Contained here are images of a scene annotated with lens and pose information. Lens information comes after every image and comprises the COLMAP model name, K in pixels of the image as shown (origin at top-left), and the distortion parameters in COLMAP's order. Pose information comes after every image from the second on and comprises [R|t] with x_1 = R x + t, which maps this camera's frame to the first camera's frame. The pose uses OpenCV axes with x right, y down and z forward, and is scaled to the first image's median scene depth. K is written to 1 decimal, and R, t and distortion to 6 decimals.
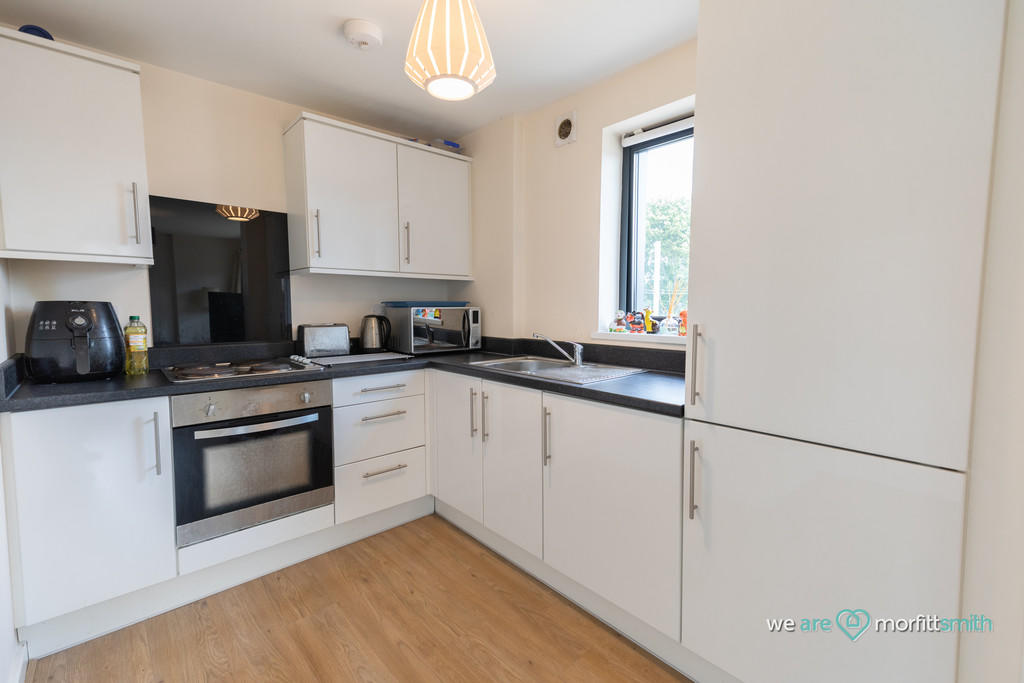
lens RADIAL K [[461.8, 0, 512.0], [0, 461.8, 341.5], [0, 0, 1]] dist [0.001516, 0.000023]
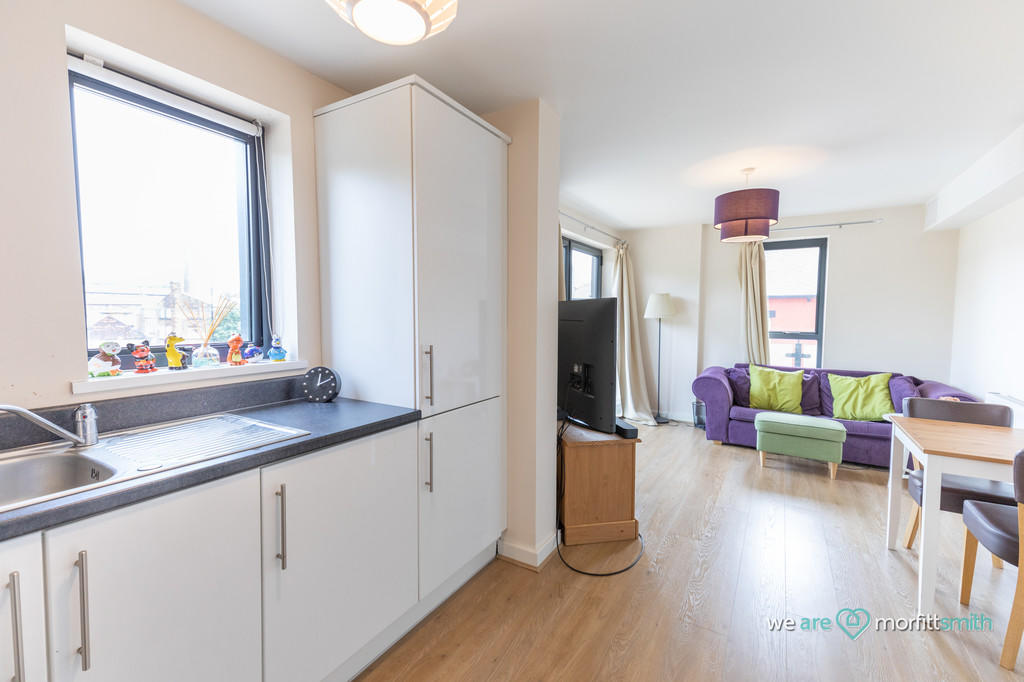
lens RADIAL K [[425.6, 0, 508.5], [0, 425.6, 338.5], [0, 0, 1]] dist [0.044342, 0.000066]
pose [[-0.284497, -0.060489, 0.956767, -0.518766], [0.067840, 0.994235, 0.083030, -0.088144], [-0.956274, 0.088528, -0.278753, 0.679085]]
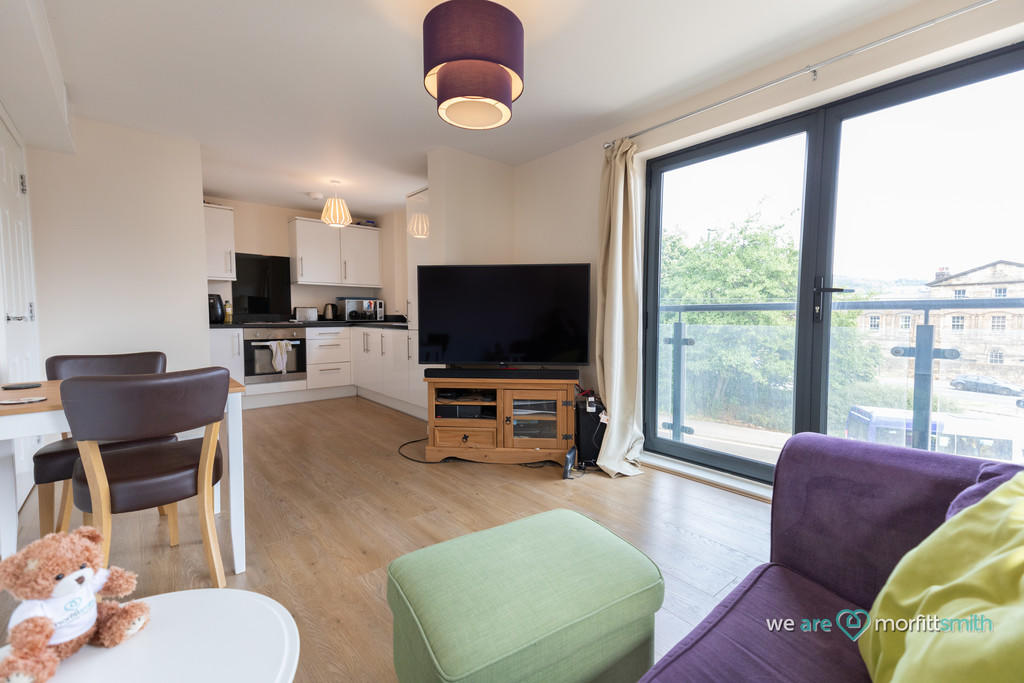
lens RADIAL K [[448.6, 0, 518.9], [0, 448.6, 343.7], [0, 0, 1]] dist [0.004696, 0.000361]
pose [[0.999869, 0.001024, -0.016171, 0.751743], [-0.001293, 0.999861, -0.016603, 0.199986], [0.016151, 0.016622, 0.999731, -1.309947]]
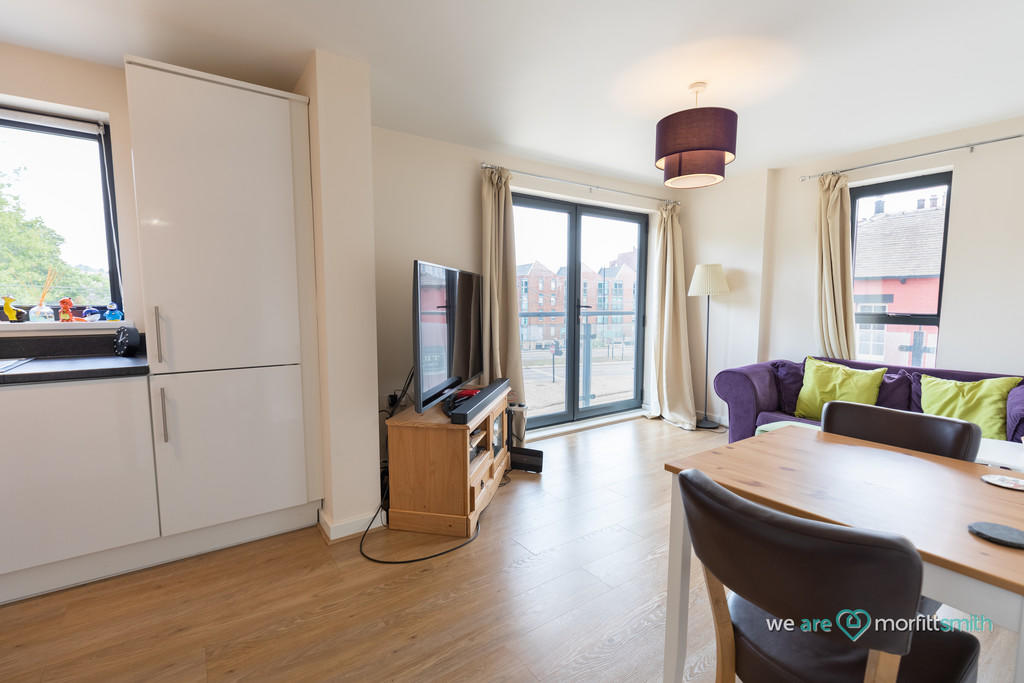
lens RADIAL K [[448.6, 0, 518.9], [0, 448.6, 343.7], [0, 0, 1]] dist [0.004696, 0.000361]
pose [[0.115214, -0.095477, 0.988742, -0.529855], [0.075502, 0.993332, 0.087122, 0.024638], [-0.990467, 0.064614, 0.121654, -0.172874]]
